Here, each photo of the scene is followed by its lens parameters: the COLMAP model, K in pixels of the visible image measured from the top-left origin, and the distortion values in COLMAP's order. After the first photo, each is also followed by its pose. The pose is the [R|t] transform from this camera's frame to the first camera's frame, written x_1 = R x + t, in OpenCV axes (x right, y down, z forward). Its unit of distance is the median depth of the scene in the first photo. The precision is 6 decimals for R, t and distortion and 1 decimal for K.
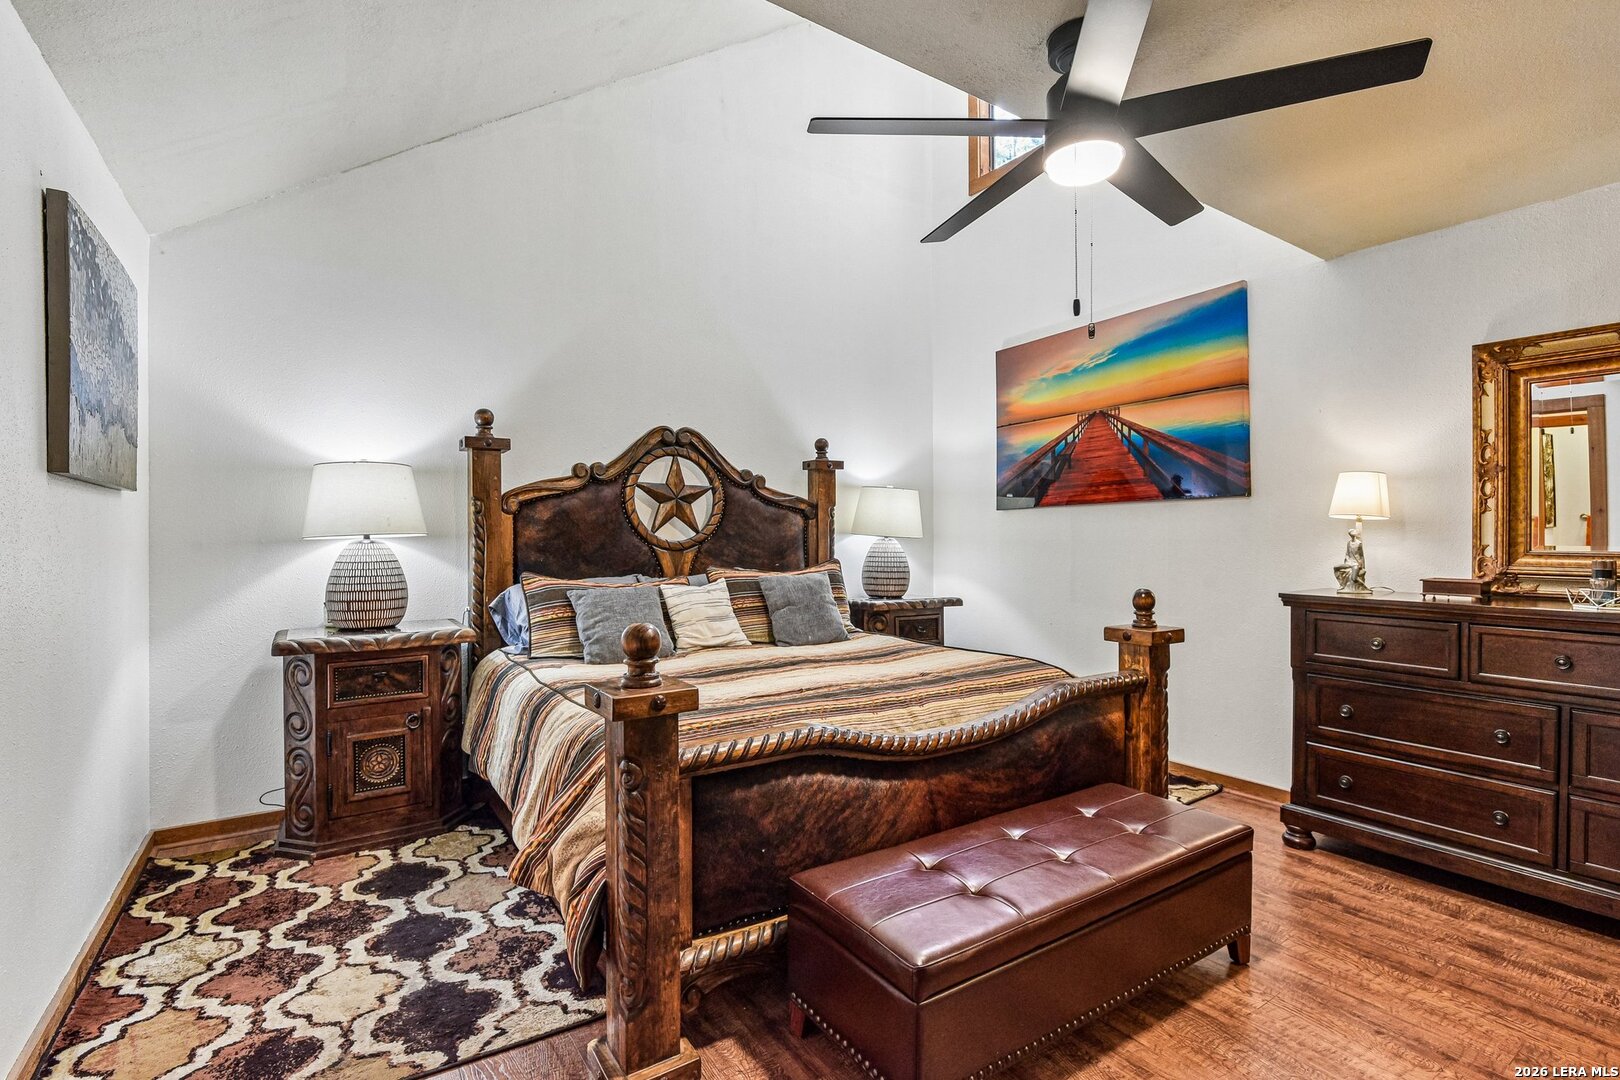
lens RADIAL K [[745.4, 0, 807.6], [0, 745.4, 531.0], [0, 0, 1]] dist [-0.001908, -0.009095]
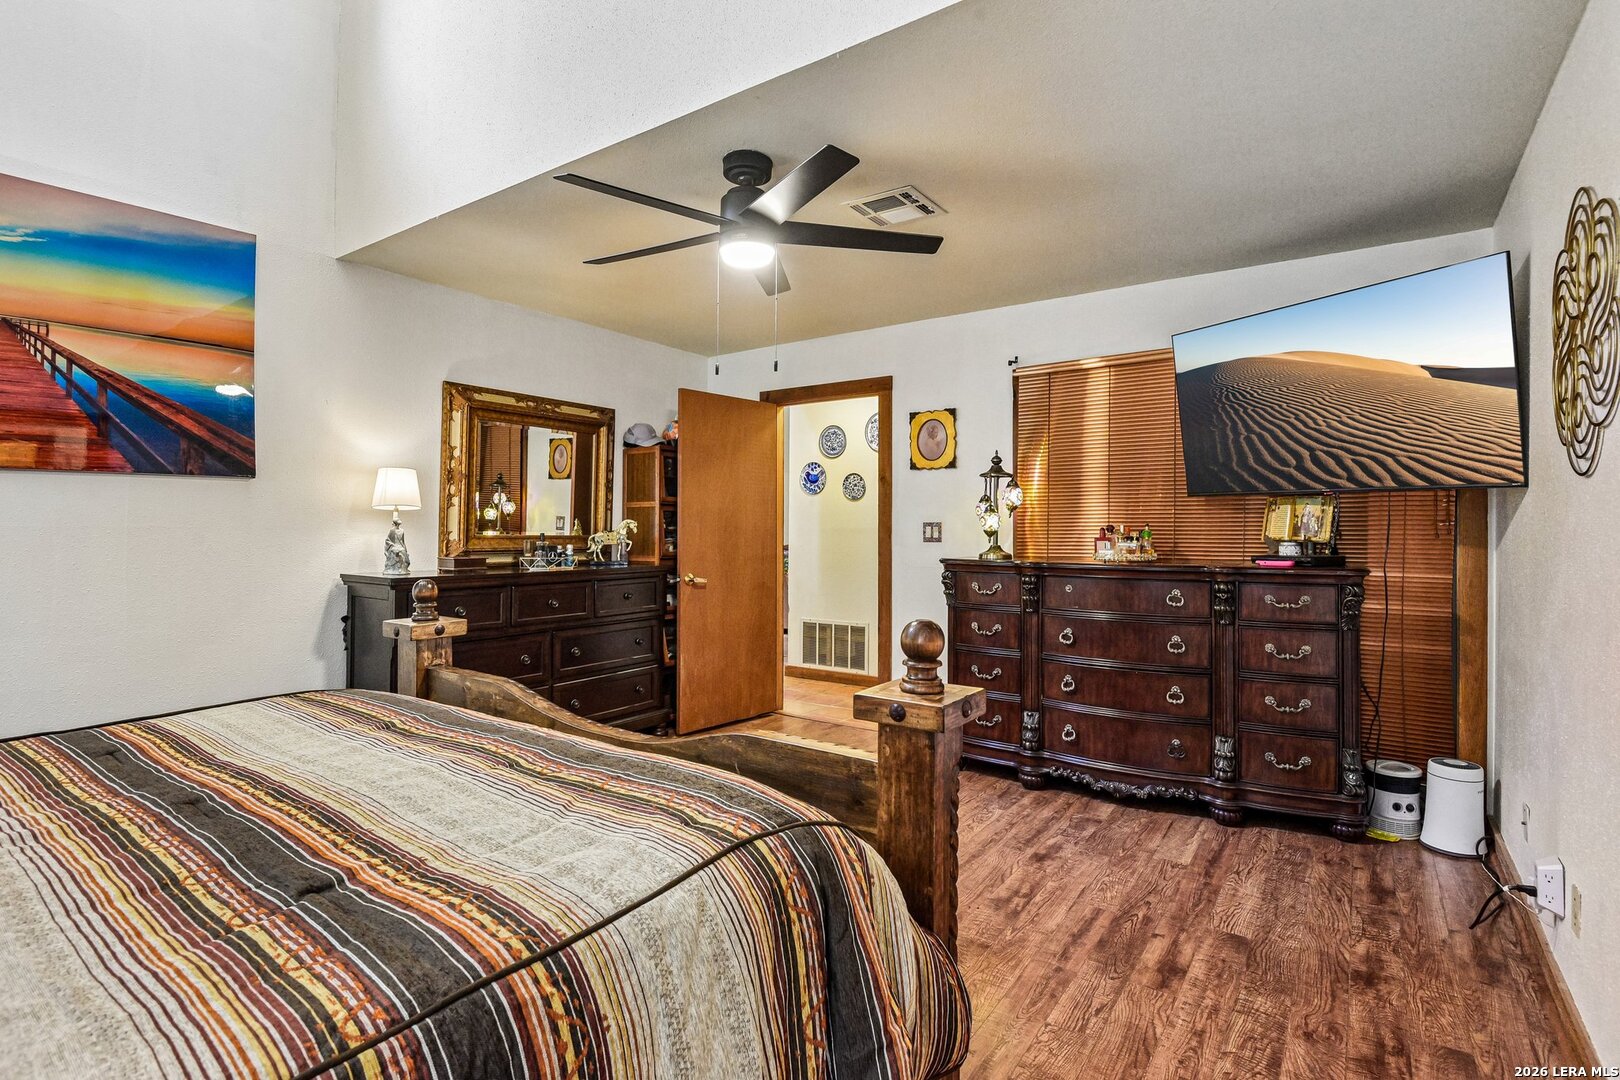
lens RADIAL K [[789.8, 0, 810.0], [0, 789.8, 540.0], [0, 0, 1]] dist [-0.002221, -0.015468]
pose [[-0.369884, -0.016725, 0.928927, -0.491887], [-0.011330, 0.999845, 0.013491, 0.006287], [-0.929009, -0.005535, -0.370017, 0.674940]]
